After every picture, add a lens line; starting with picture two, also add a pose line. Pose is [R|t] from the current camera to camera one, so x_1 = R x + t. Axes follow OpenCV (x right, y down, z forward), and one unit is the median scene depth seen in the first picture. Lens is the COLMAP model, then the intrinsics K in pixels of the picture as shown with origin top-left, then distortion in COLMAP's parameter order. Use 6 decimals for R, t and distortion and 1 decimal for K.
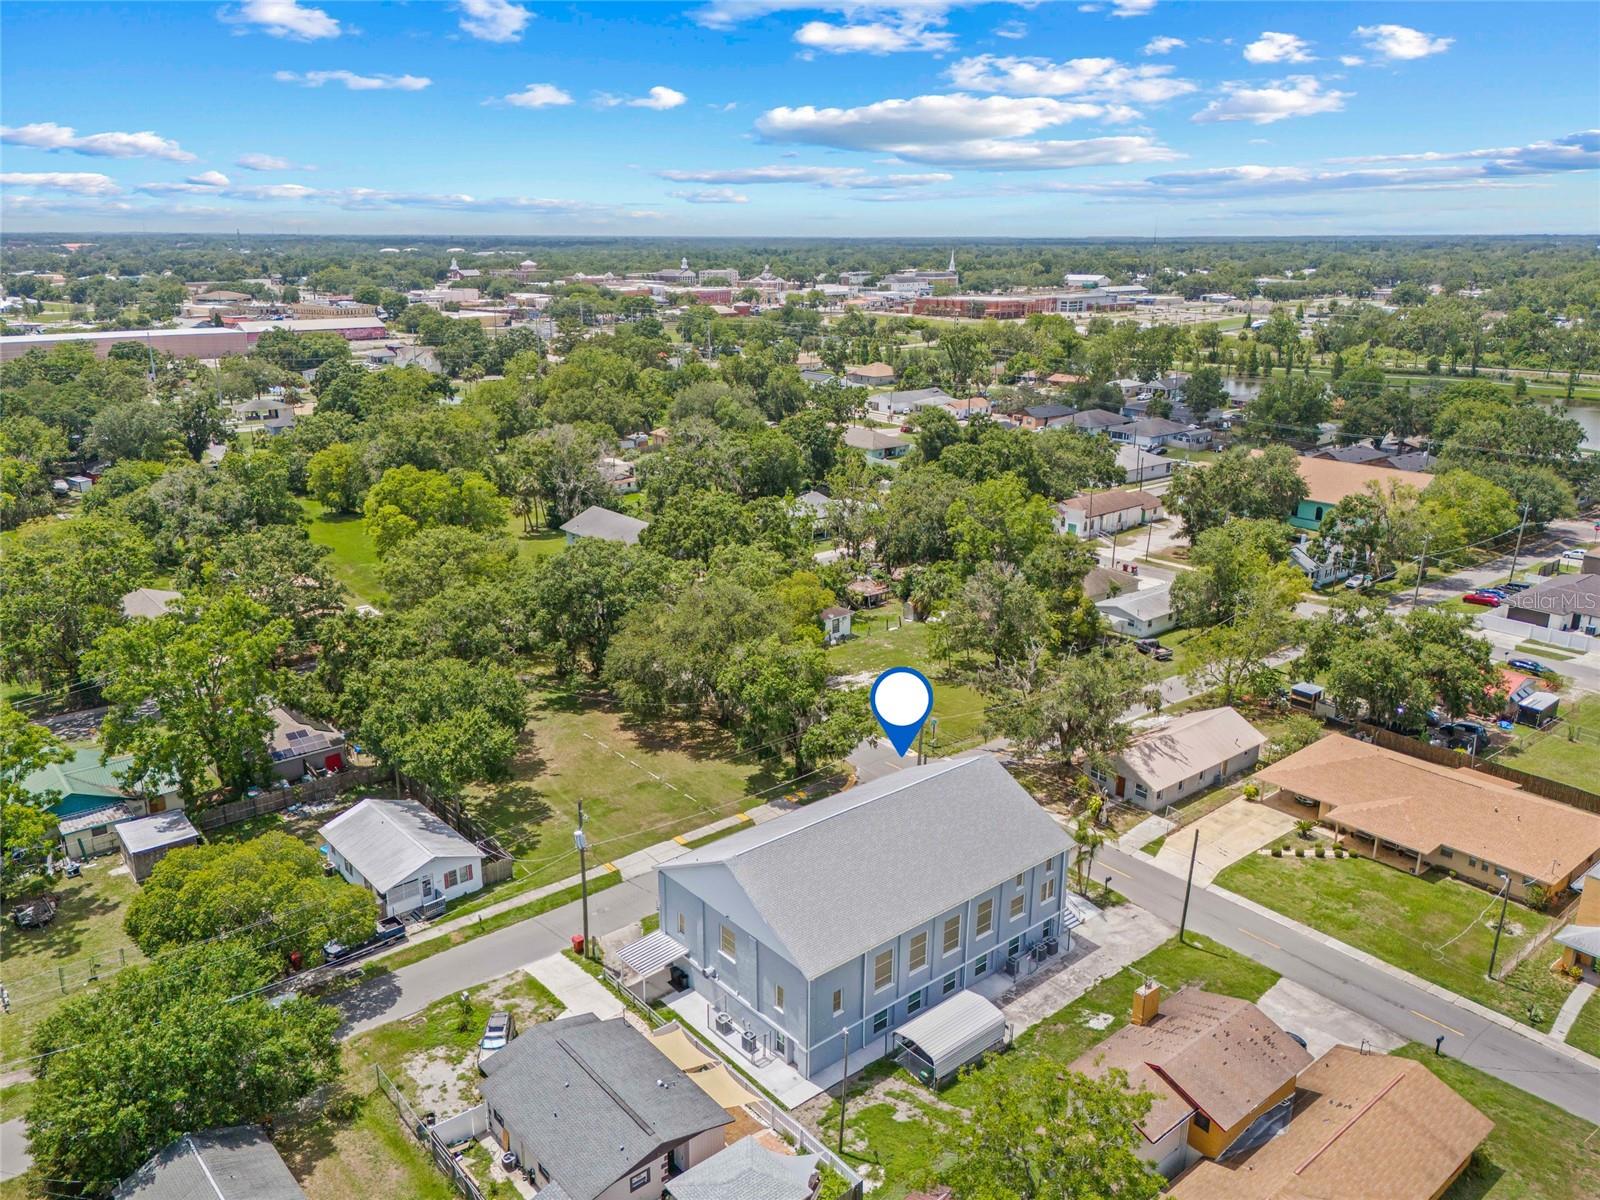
lens RADIAL K [[1191.7, 0, 776.8], [0, 1191.7, 593.5], [0, 0, 1]] dist [0.083082, -0.077463]
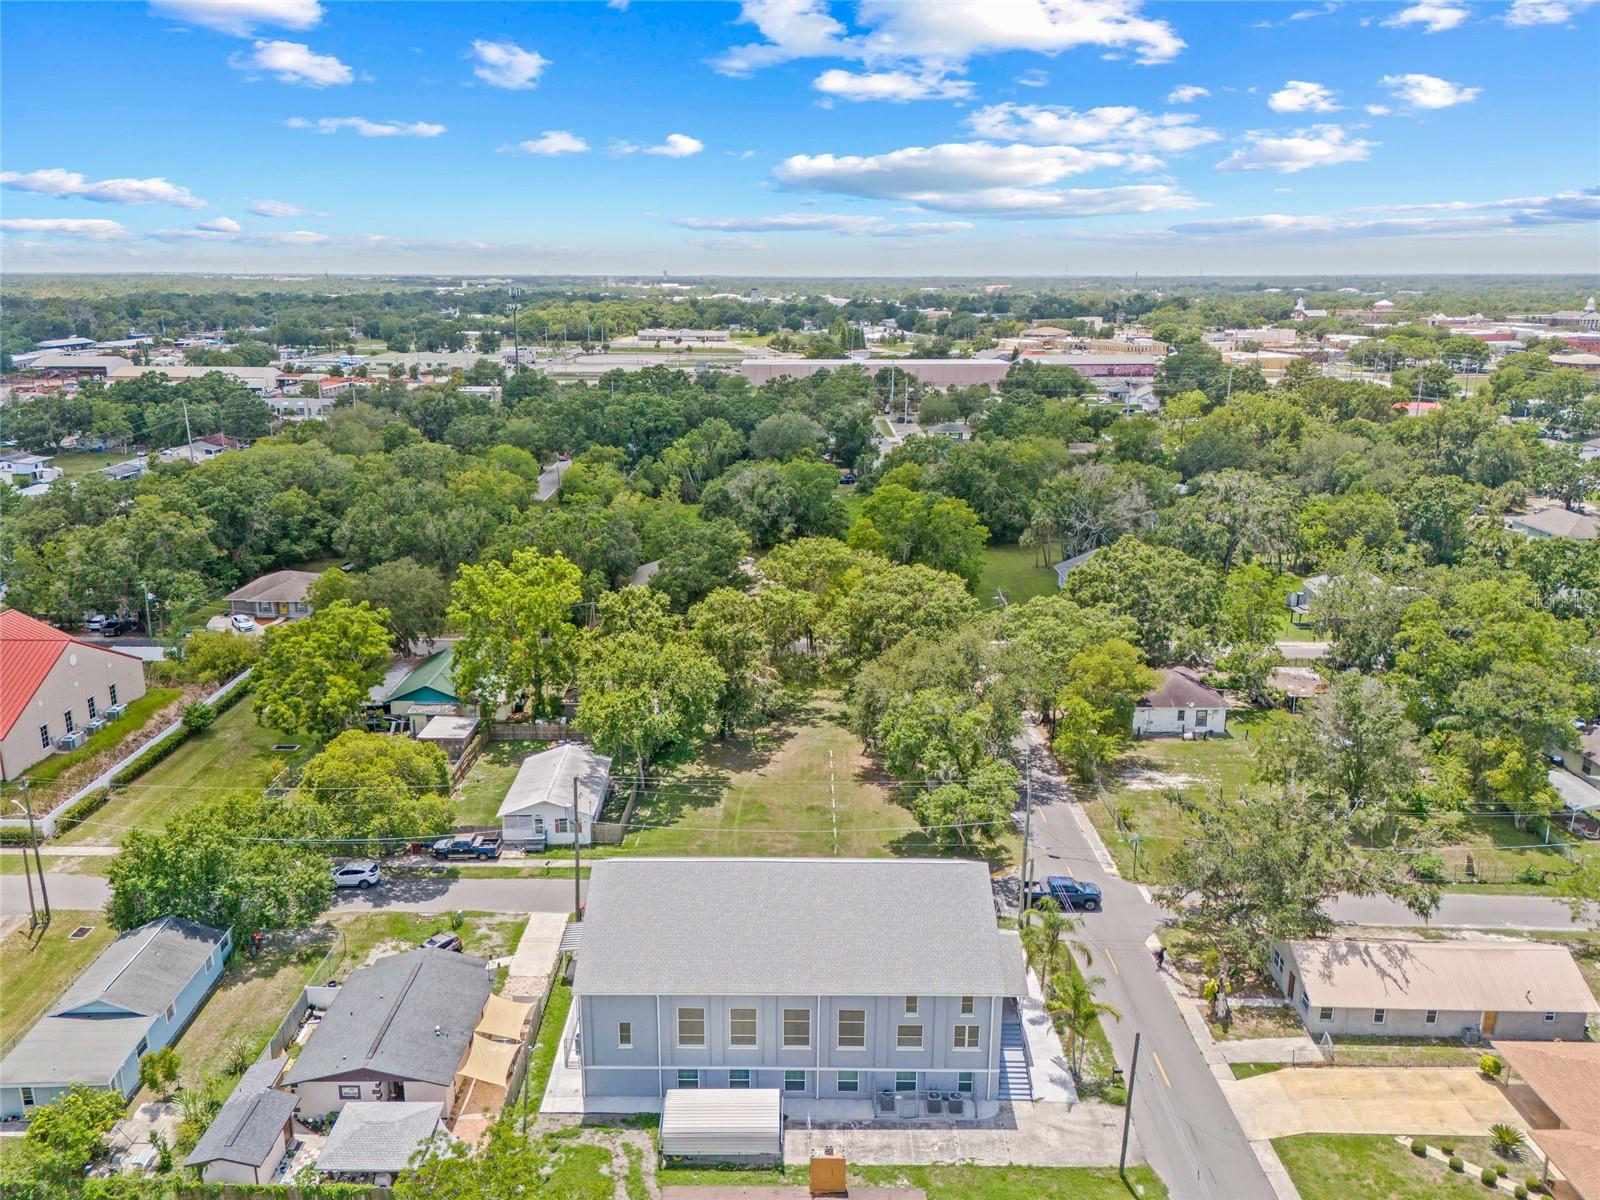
lens RADIAL K [[1191.7, 0, 776.8], [0, 1191.7, 593.5], [0, 0, 1]] dist [0.083082, -0.077463]
pose [[0.765512, 0.166853, -0.621411, 0.220155], [-0.186522, 0.981867, 0.033862, -0.021130], [0.615793, 0.089985, 0.782753, 0.089977]]
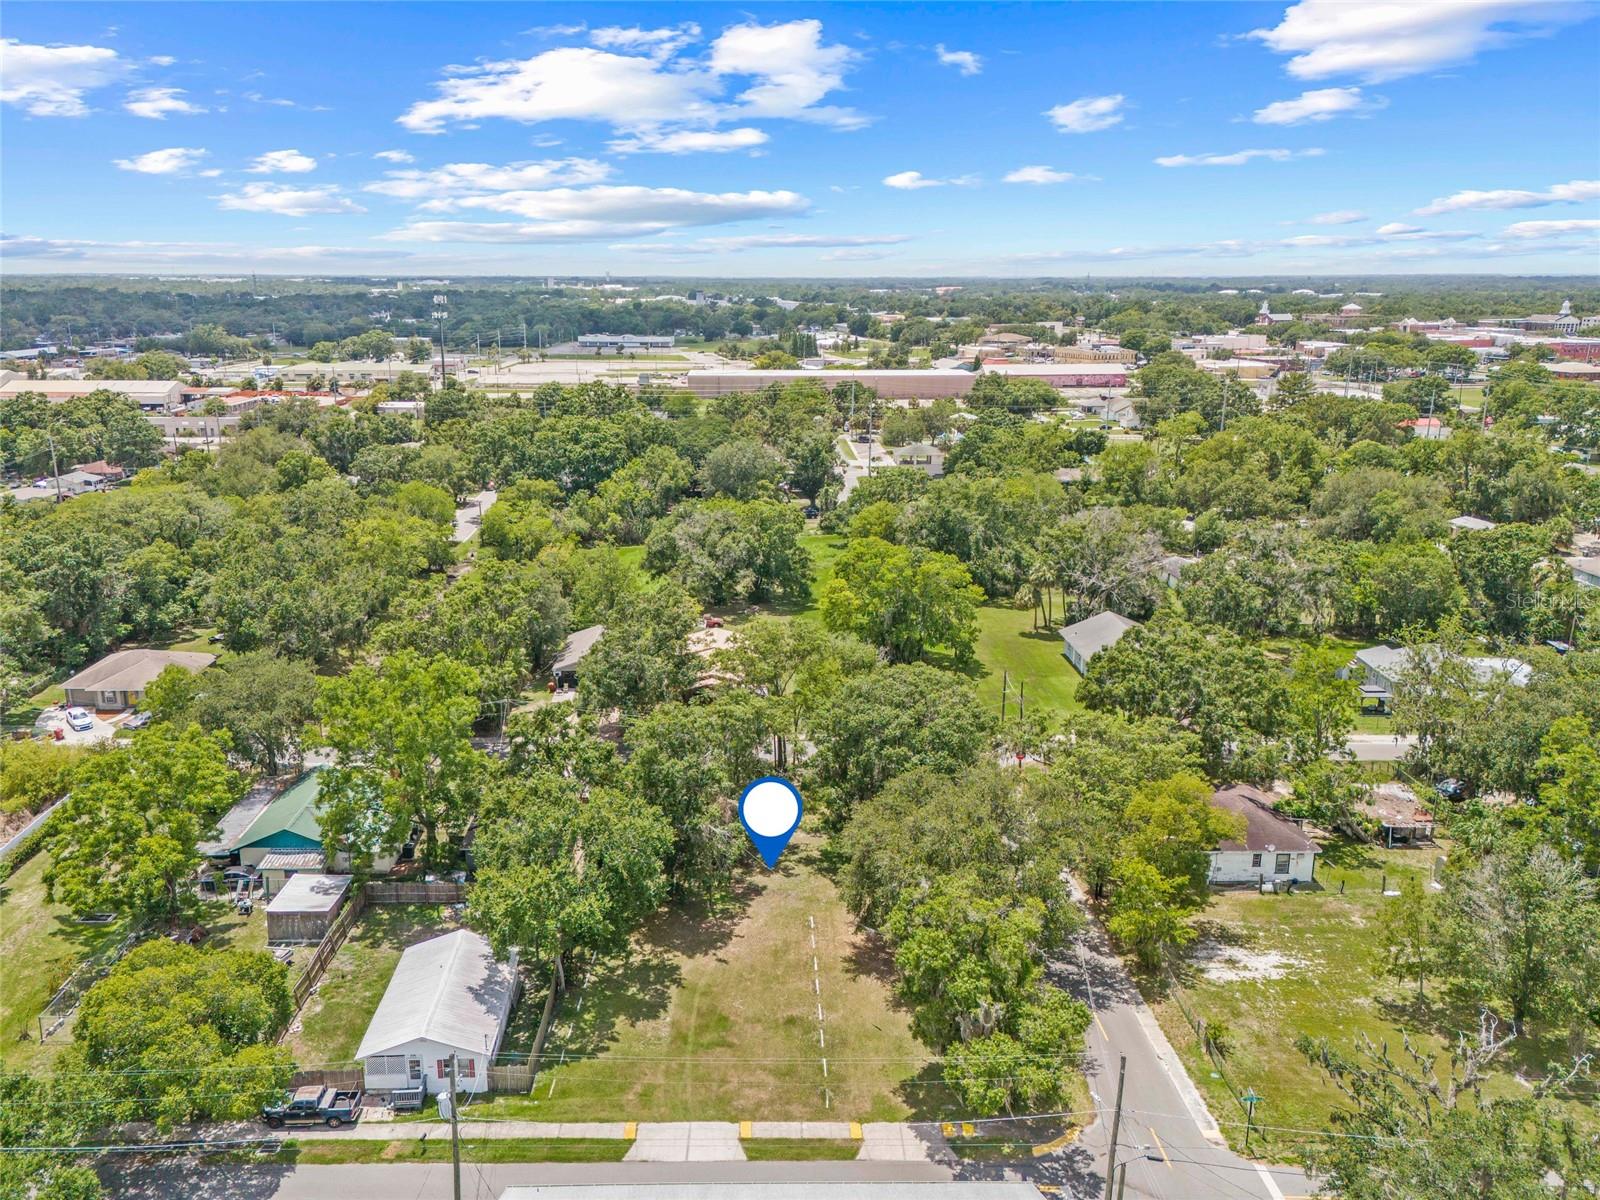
lens RADIAL K [[1211.1, 0, 748.8], [0, 1211.1, 604.6], [0, 0, 1]] dist [0.068518, -0.053352]
pose [[0.778948, 0.164834, -0.605037, 0.136060], [-0.181099, 0.982856, 0.034613, -0.054993], [0.600370, 0.082610, 0.795444, 0.176062]]
